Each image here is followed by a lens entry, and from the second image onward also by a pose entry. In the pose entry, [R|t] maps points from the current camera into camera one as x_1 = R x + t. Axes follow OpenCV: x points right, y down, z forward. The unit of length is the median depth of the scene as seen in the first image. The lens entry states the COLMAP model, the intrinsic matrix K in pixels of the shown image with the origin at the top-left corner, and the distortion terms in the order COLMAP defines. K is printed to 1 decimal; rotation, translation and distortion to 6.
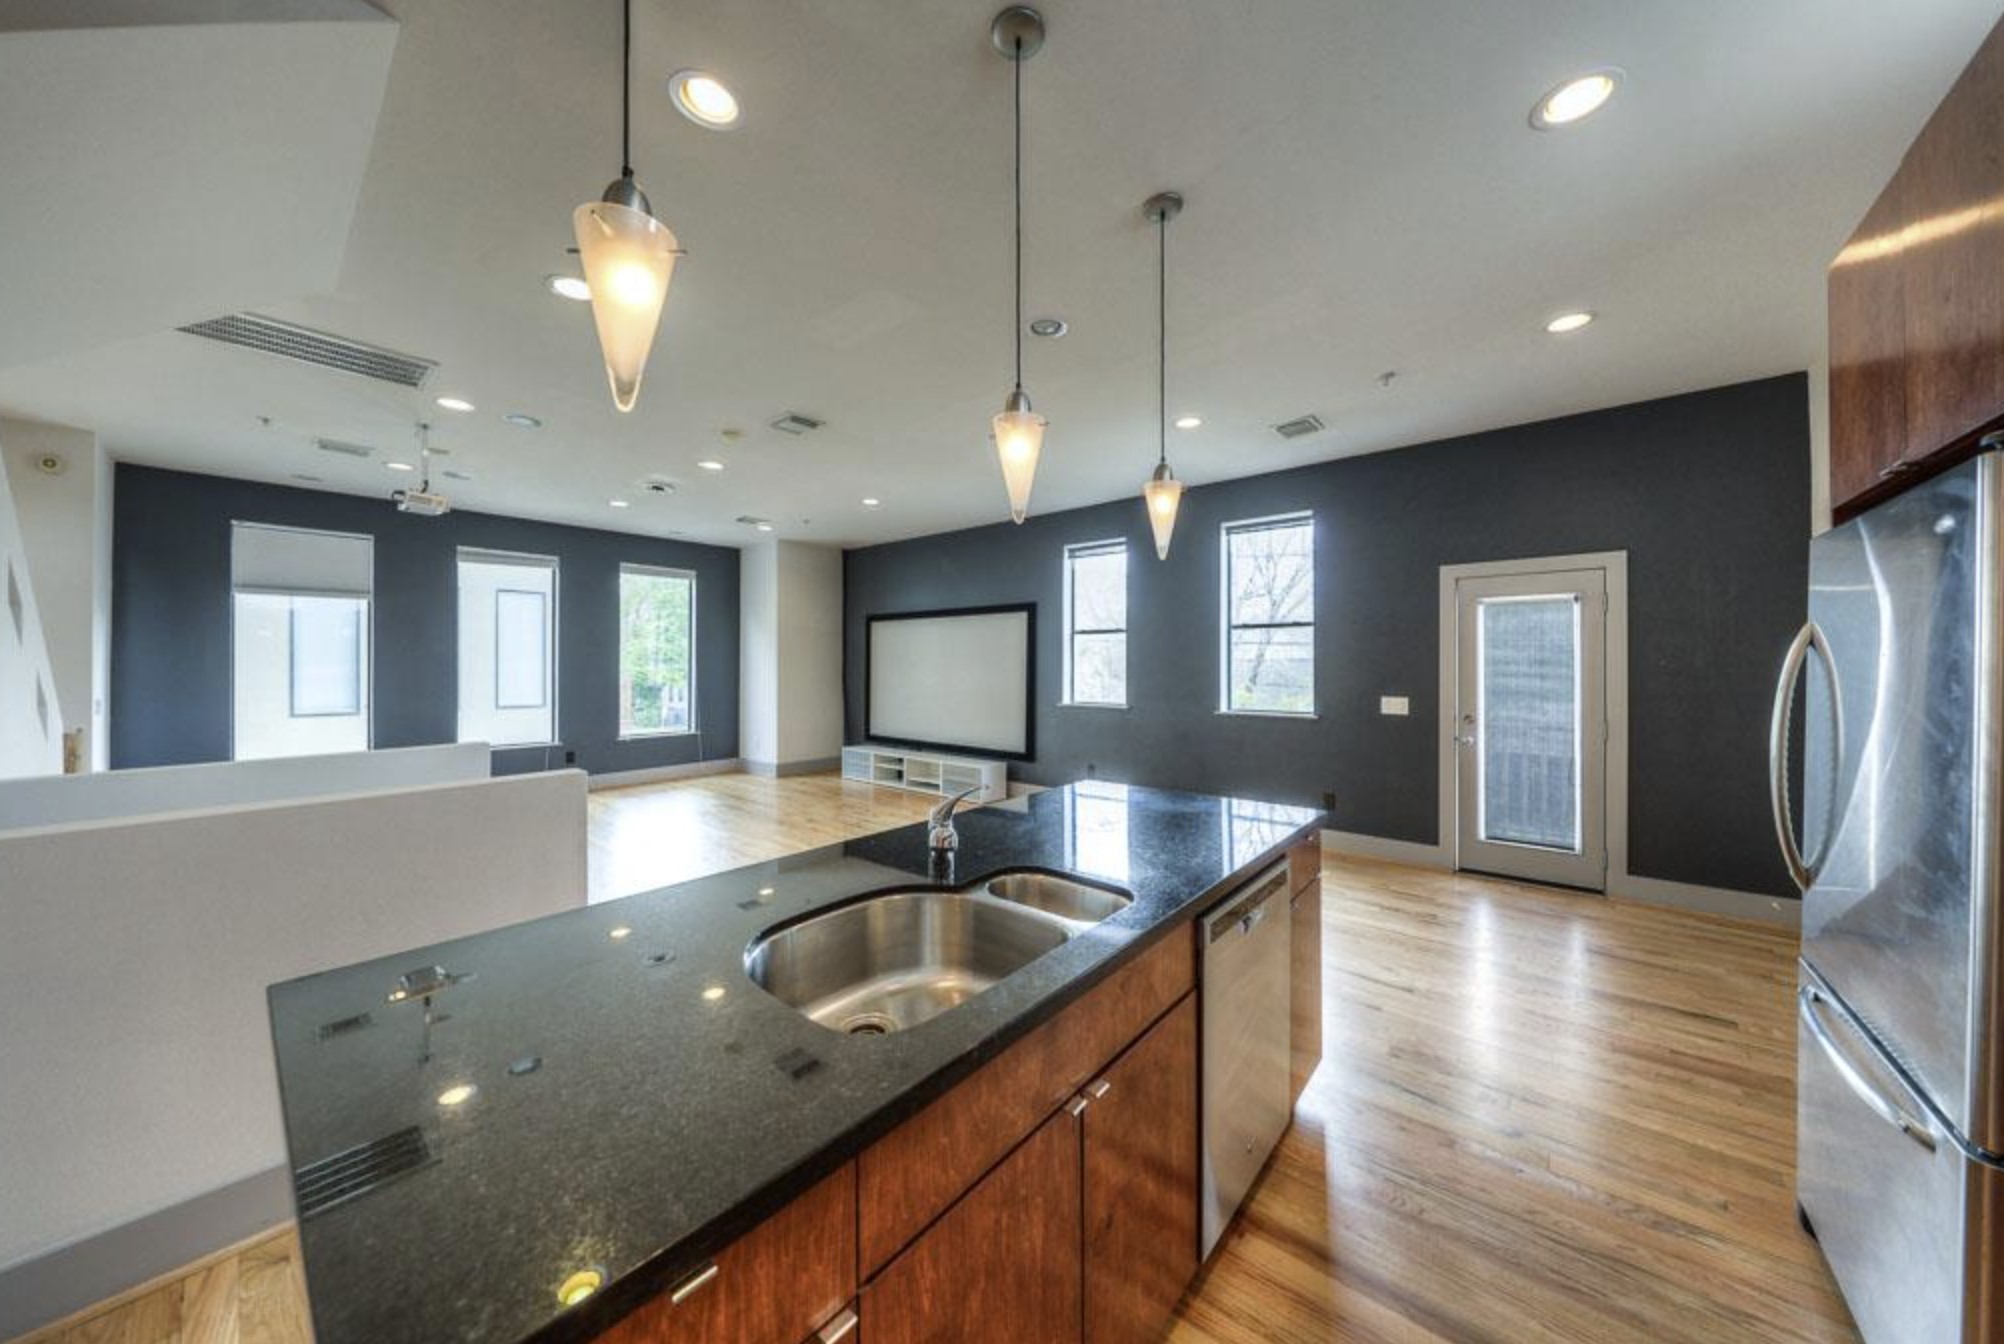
lens RADIAL K [[652.6, 0, 1001.6], [0, 652.6, 676.6], [0, 0, 1]] dist [0.011121, -0.004771]
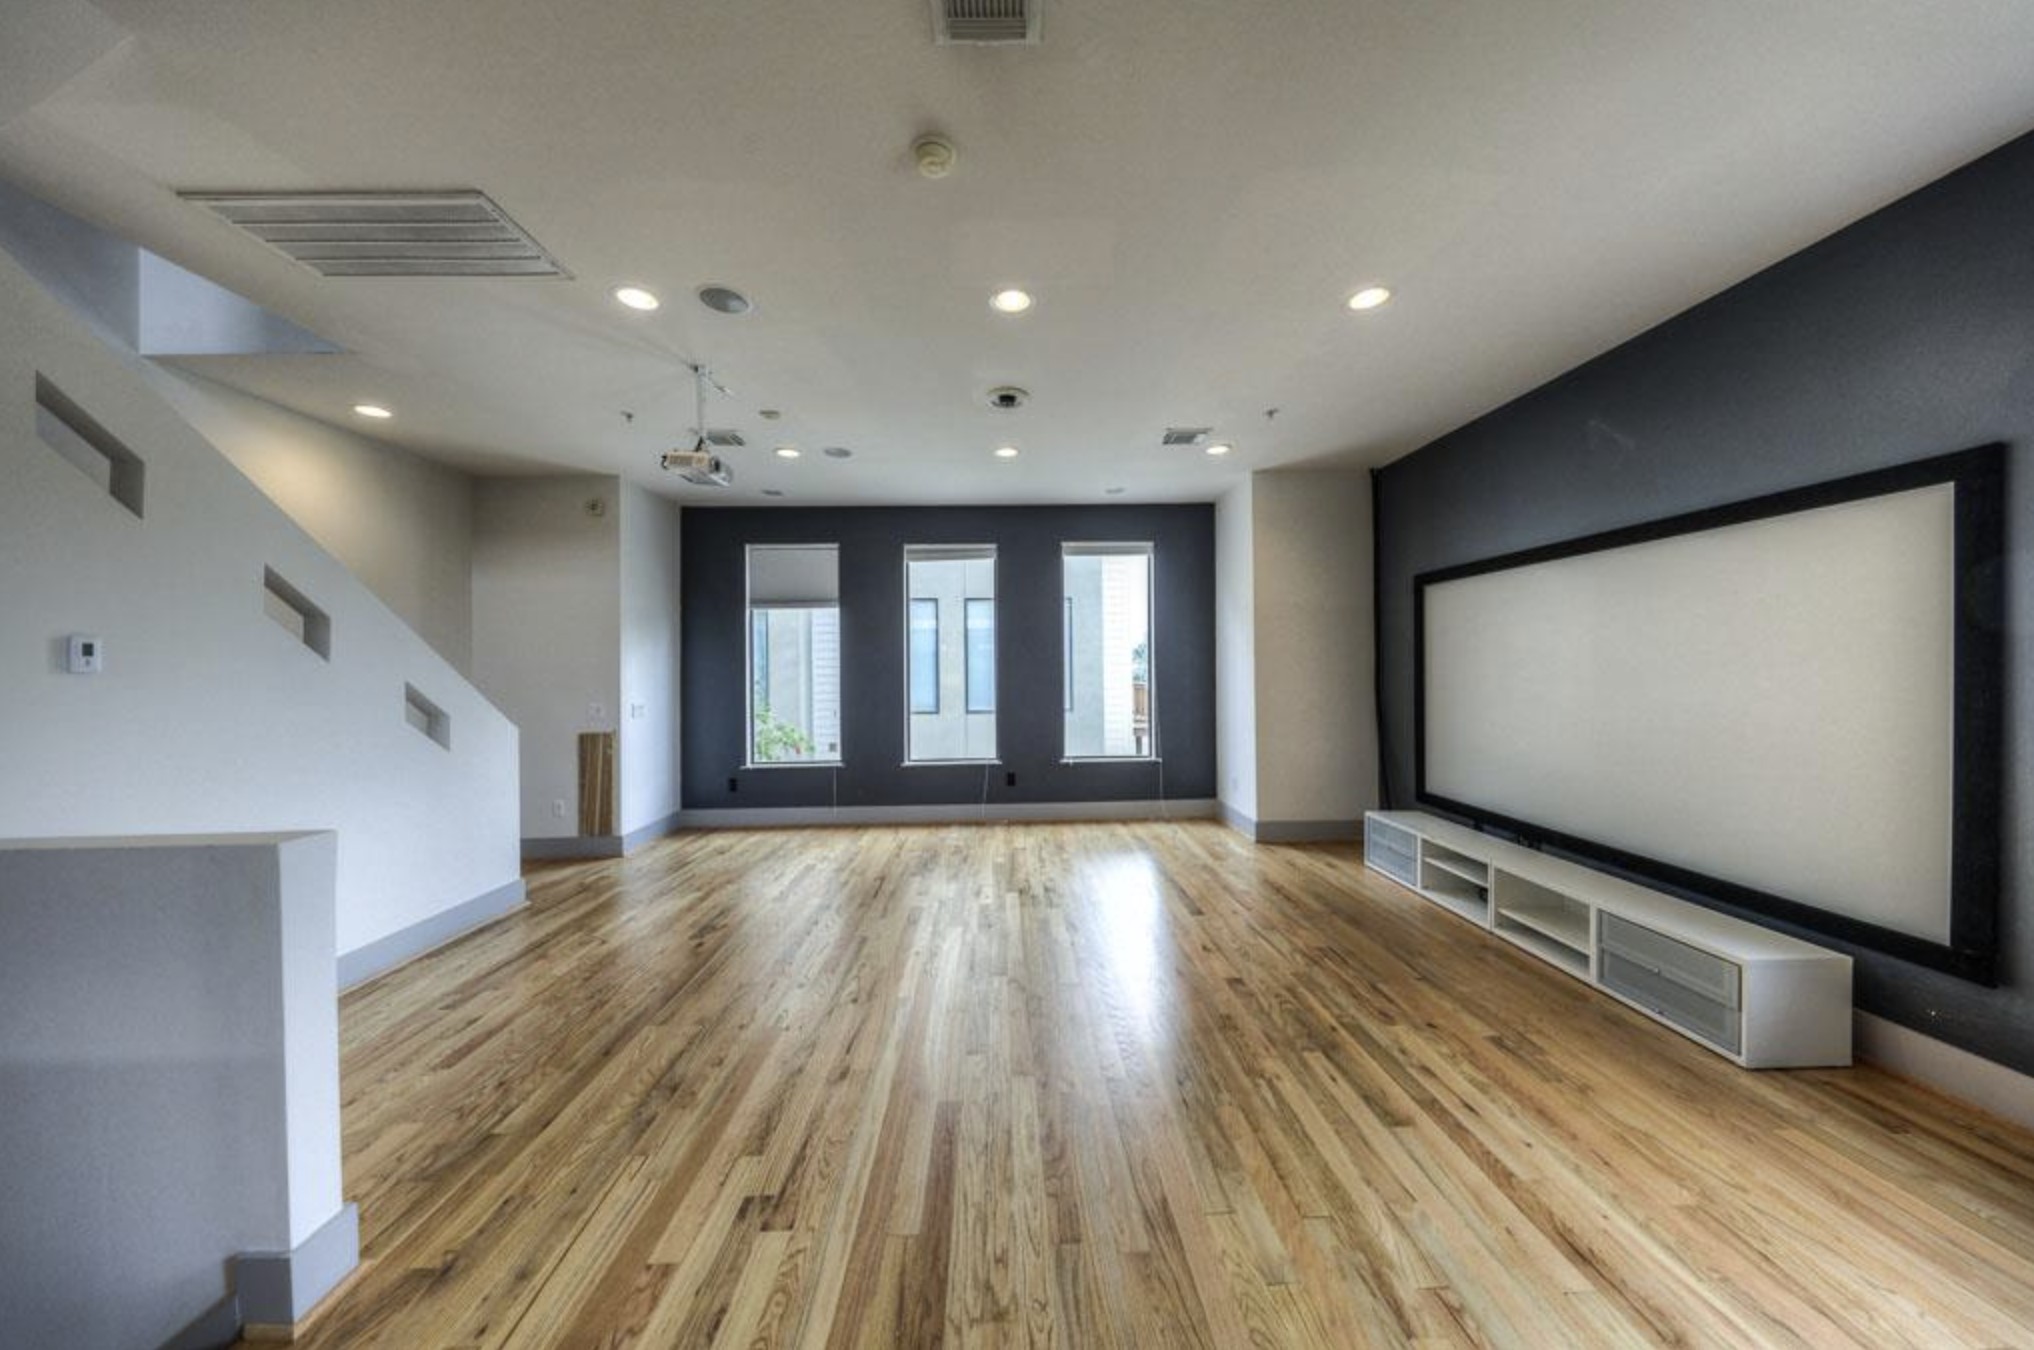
lens RADIAL K [[662.4, 0, 1016.6], [0, 662.4, 679.6], [0, 0, 1]] dist [0.011121, -0.004771]
pose [[0.670941, 0.000323, -0.741511, -0.018858], [-0.000927, 0.999999, -0.000403, -0.005518], [0.741510, 0.000958, 0.670941, 0.415627]]
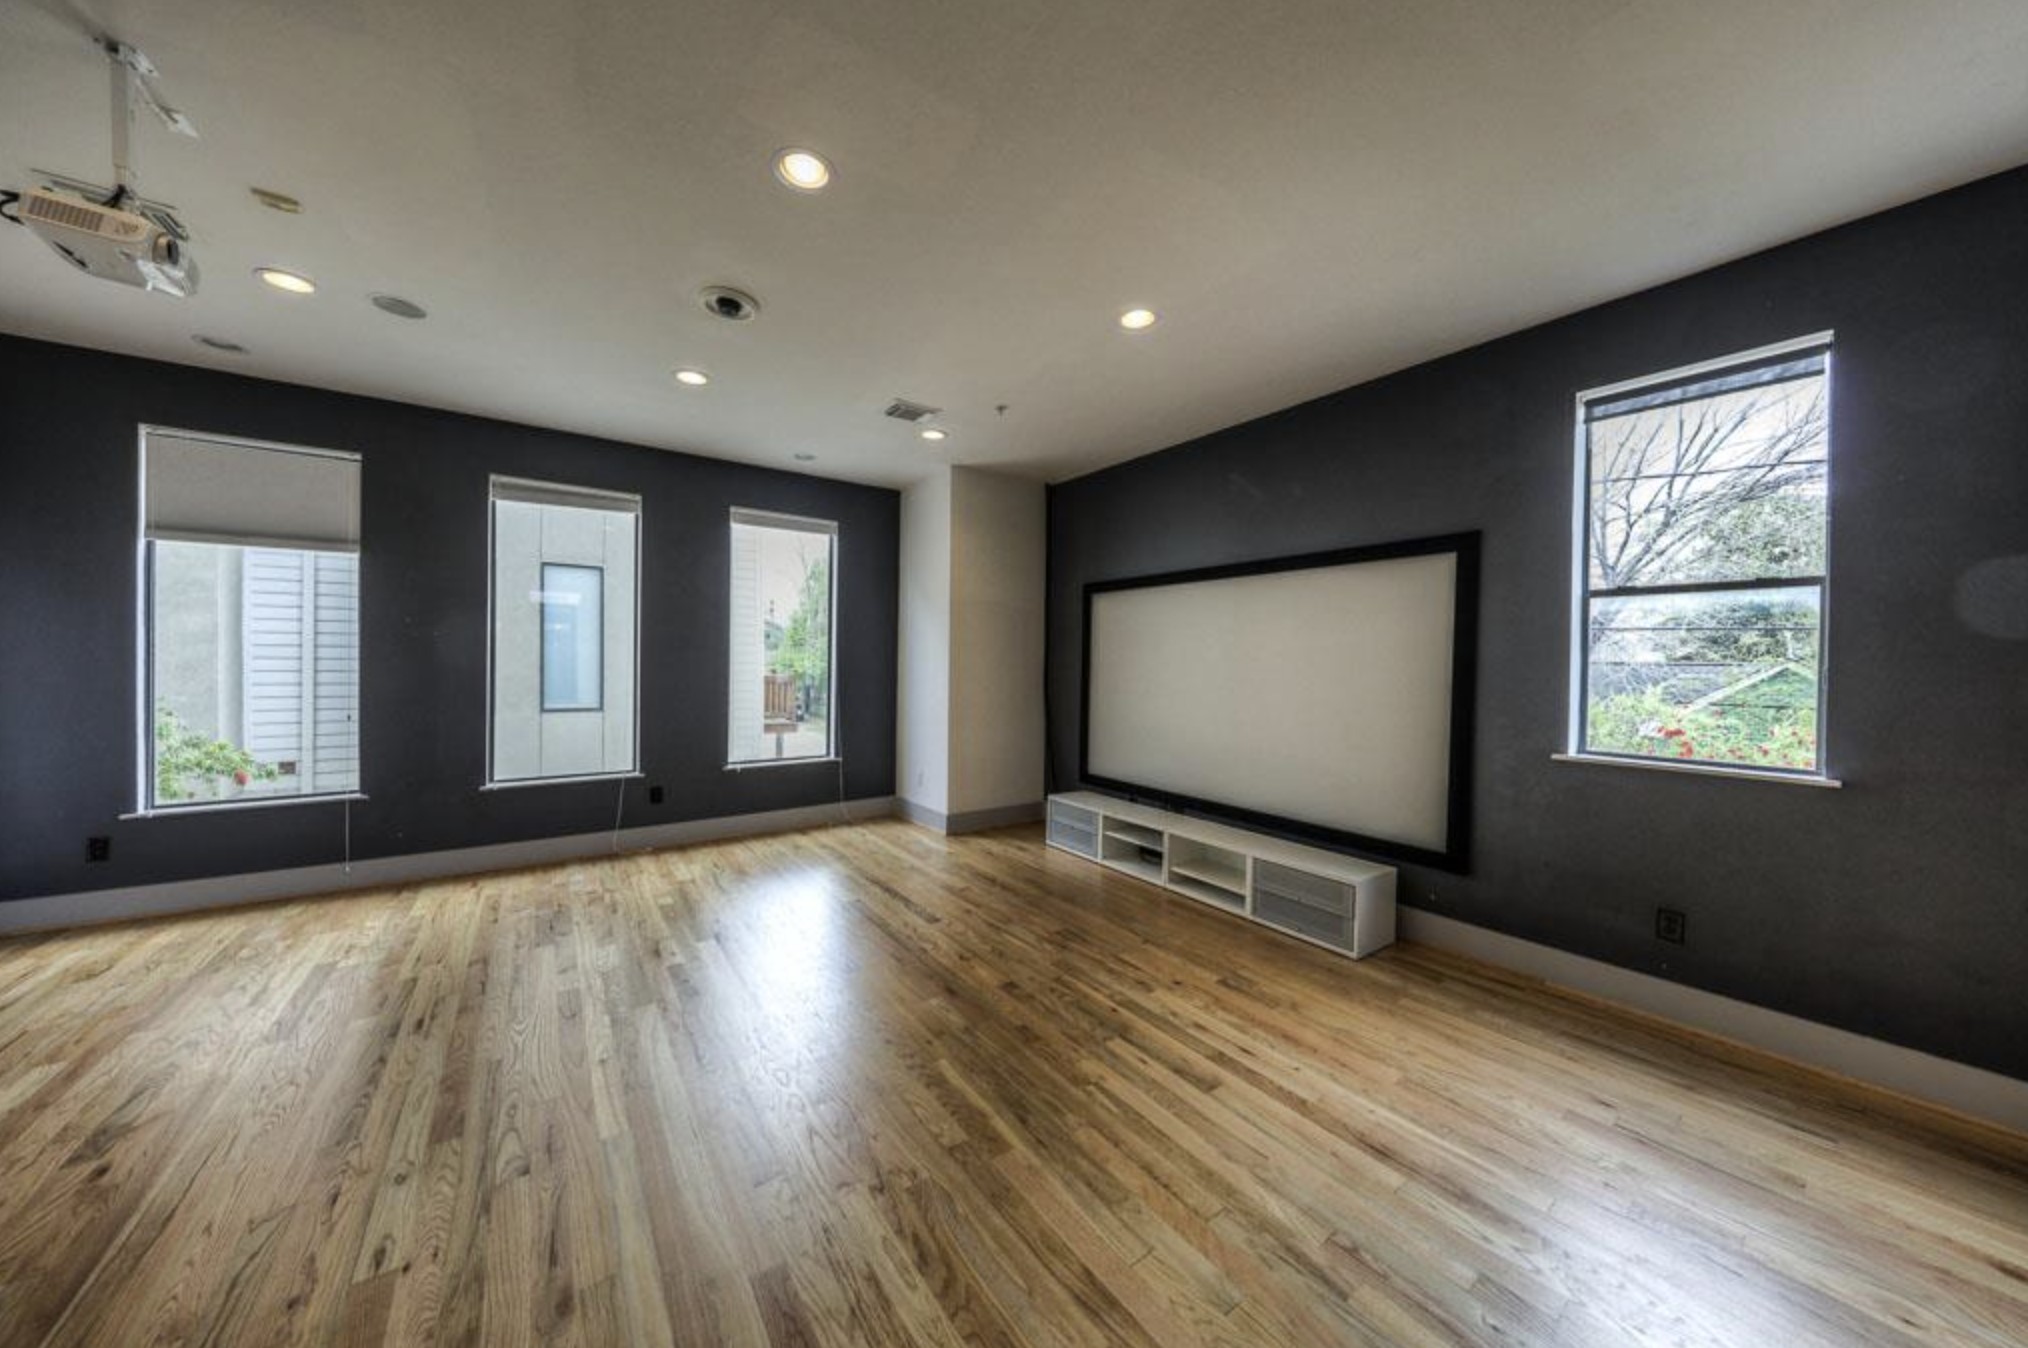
lens RADIAL K [[660.4, 0, 1013.6], [0, 660.4, 678.6], [0, 0, 1]] dist [0.011121, -0.004771]
pose [[0.972137, 0.015231, -0.233919, -0.138907], [-0.014887, 0.999884, 0.003237, -0.004059], [0.233942, 0.000336, 0.972251, 0.408617]]
